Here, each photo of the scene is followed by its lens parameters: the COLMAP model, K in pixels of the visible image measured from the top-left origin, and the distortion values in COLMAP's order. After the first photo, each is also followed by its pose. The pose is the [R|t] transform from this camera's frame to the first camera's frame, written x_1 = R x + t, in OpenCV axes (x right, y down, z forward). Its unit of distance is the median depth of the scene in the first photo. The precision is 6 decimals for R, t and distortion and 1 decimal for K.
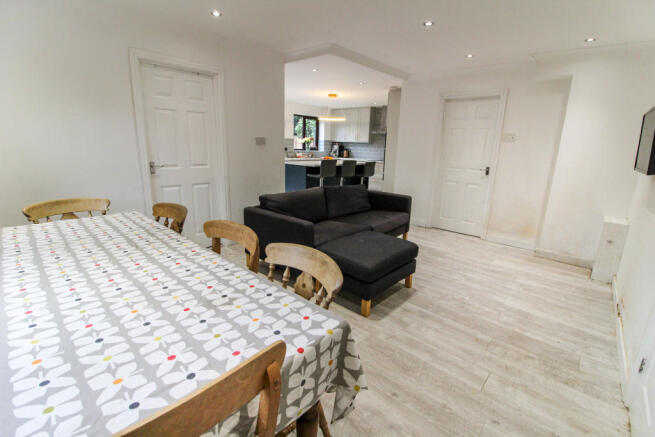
lens RADIAL K [[303.1, 0, 332.7], [0, 303.1, 212.2], [0, 0, 1]] dist [-0.000333, -0.009587]
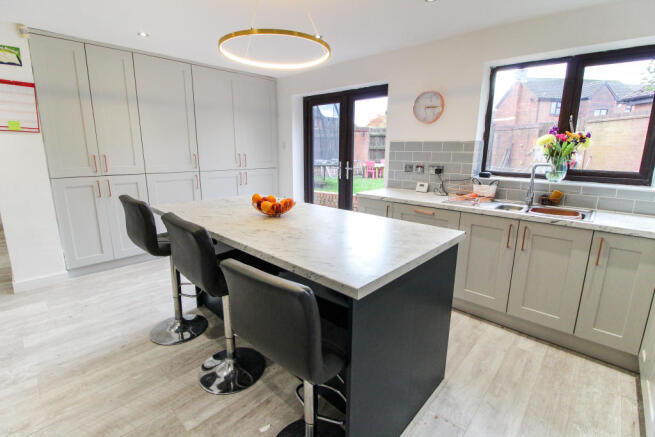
lens RADIAL K [[303.1, 0, 332.7], [0, 303.1, 212.2], [0, 0, 1]] dist [-0.000333, -0.009587]
pose [[-0.021110, 0.168227, -0.985522, 0.195950], [-0.235651, 0.957131, 0.168428, -0.169707], [0.971608, 0.235795, 0.019438, 0.779979]]
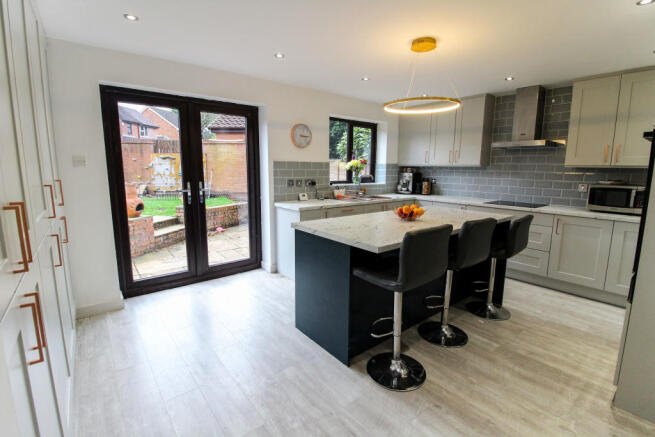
lens RADIAL K [[303.1, 0, 332.7], [0, 303.1, 212.2], [0, 0, 1]] dist [-0.000333, -0.009587]
pose [[0.987268, -0.001448, -0.159057, -0.036883], [-0.011534, 0.996675, -0.080665, -0.105752], [0.158644, 0.081472, 0.983969, 0.454016]]
